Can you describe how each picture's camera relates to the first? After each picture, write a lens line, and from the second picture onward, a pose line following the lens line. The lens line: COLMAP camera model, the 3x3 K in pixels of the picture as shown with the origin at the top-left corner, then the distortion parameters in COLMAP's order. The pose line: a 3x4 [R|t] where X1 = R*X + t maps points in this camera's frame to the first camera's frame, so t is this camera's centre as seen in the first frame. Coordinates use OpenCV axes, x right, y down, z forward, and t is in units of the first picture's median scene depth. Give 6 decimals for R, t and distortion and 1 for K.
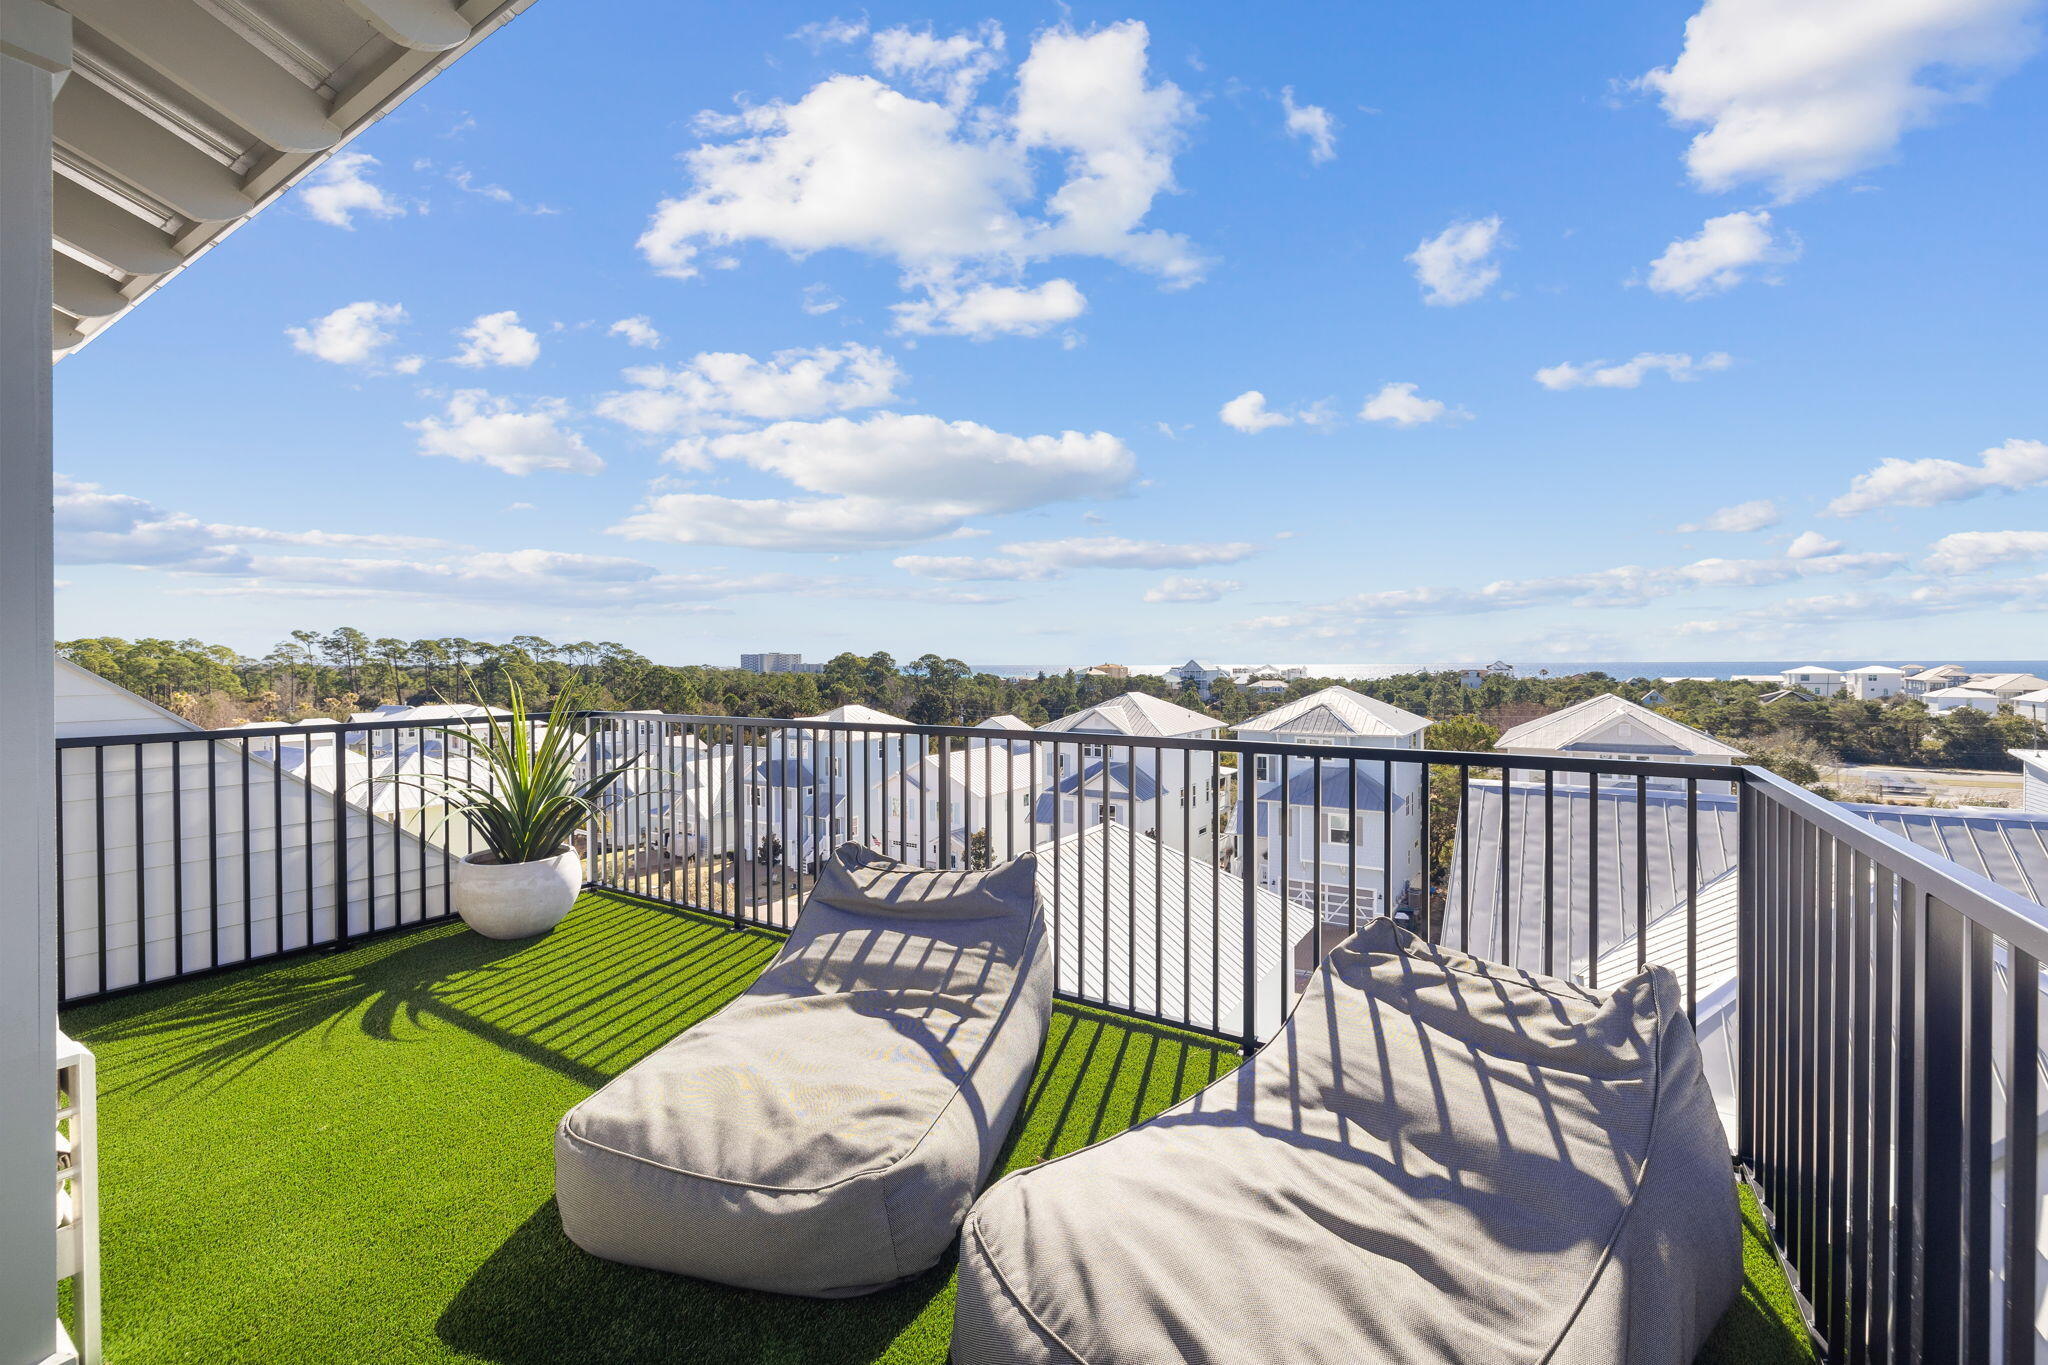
lens RADIAL K [[867.9, 0, 1024.9], [0, 867.9, 689.3], [0, 0, 1]] dist [0.000123, -0.000292]
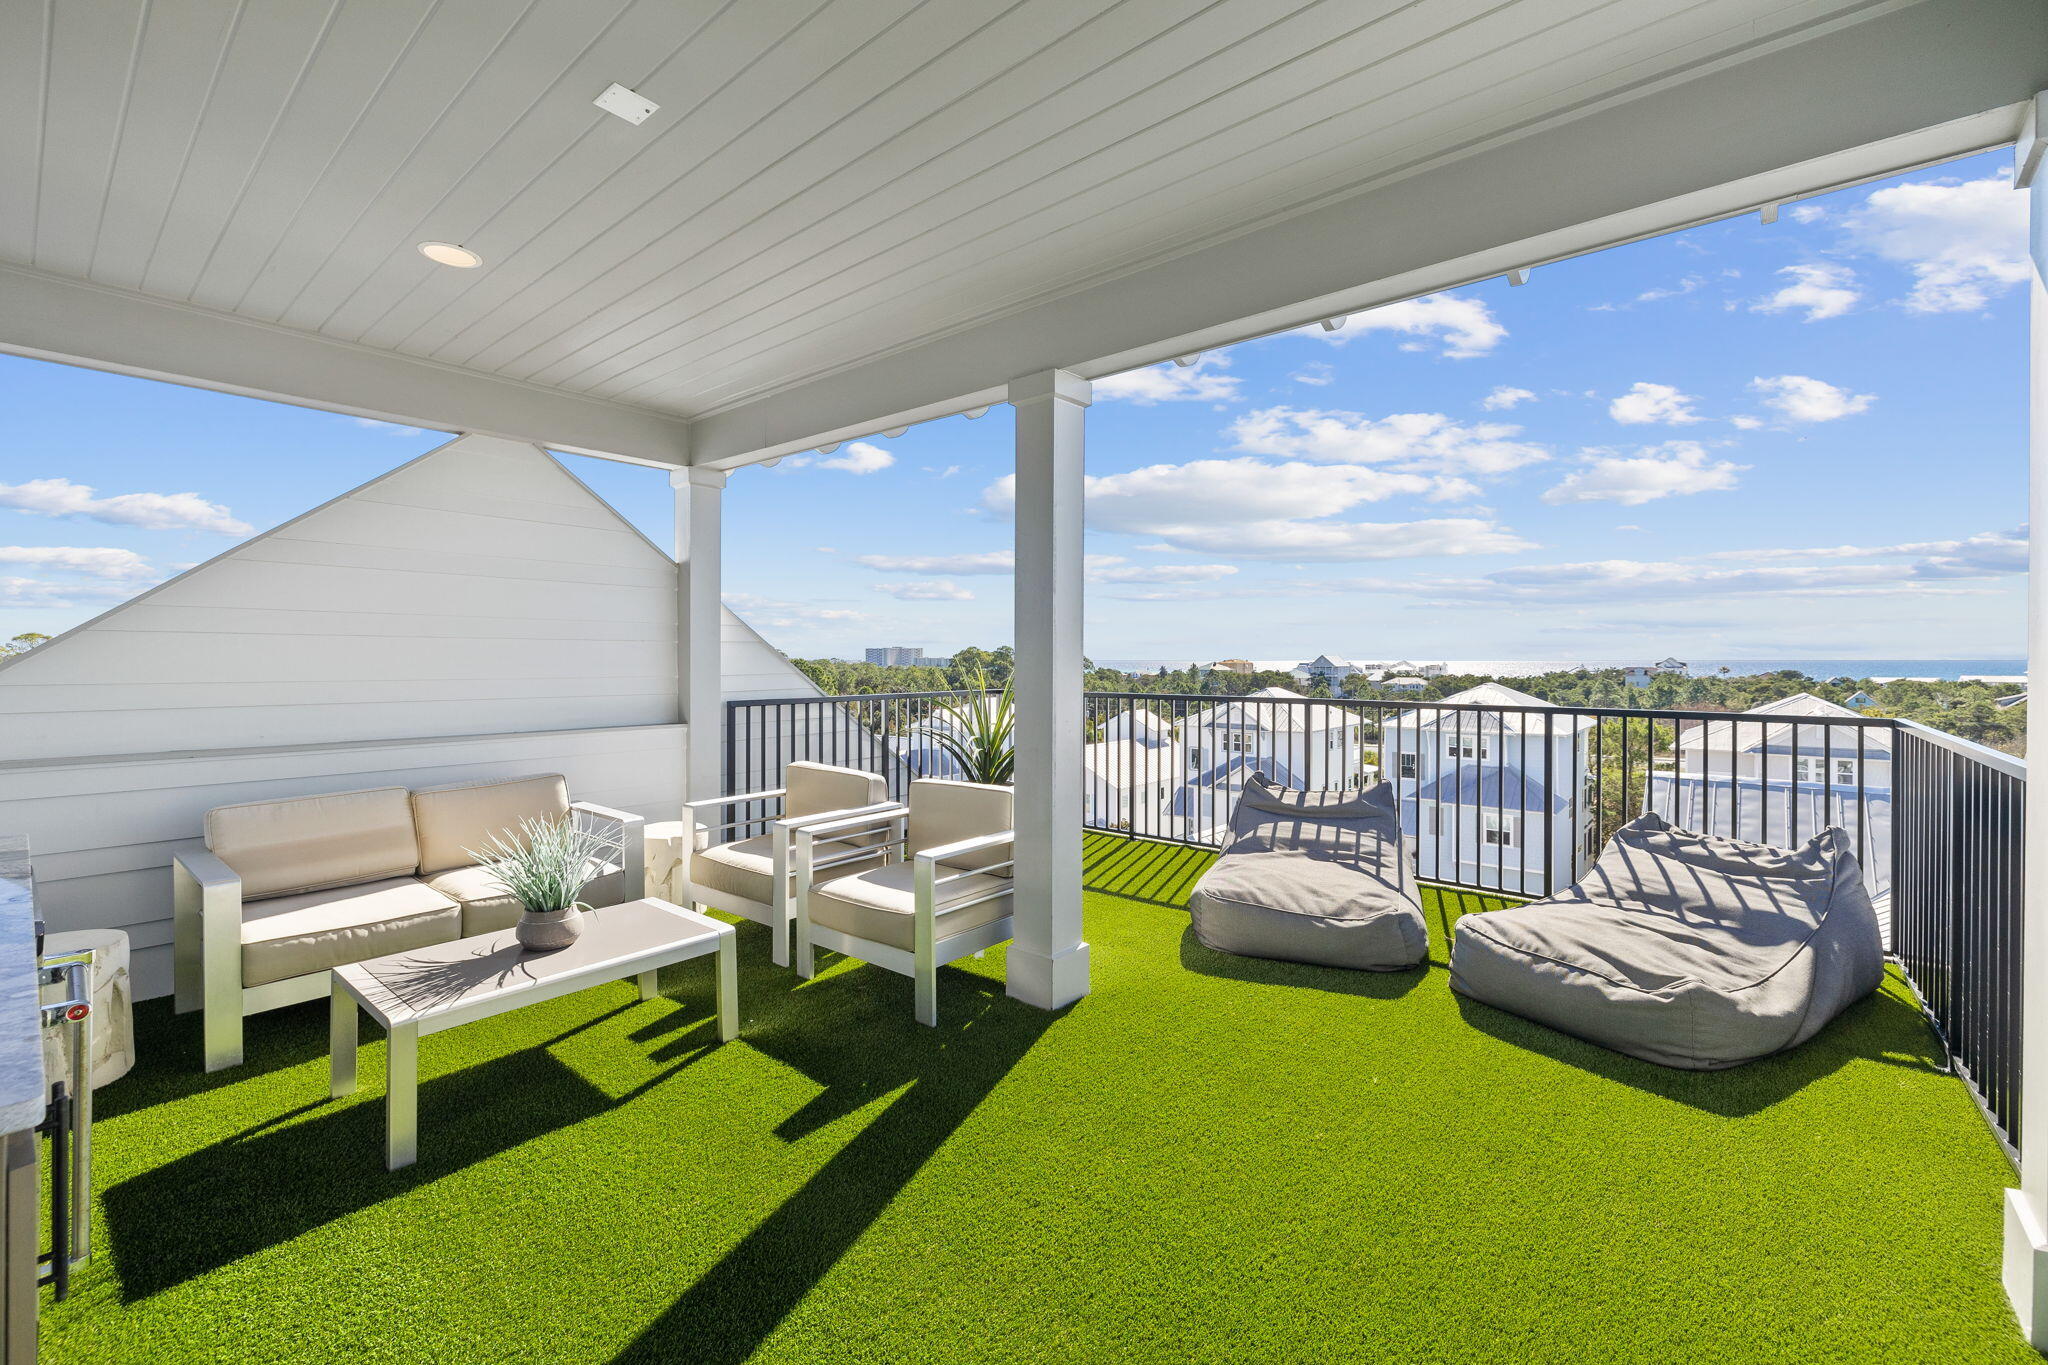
lens RADIAL K [[867.9, 0, 1025.7], [0, 867.9, 681.4], [0, 0, 1]] dist [0.000123, -0.000292]
pose [[0.990295, 0.008321, -0.138734, -0.680998], [-0.008692, 0.999960, -0.002063, 0.038130], [0.138711, 0.003249, 0.990328, -1.004420]]
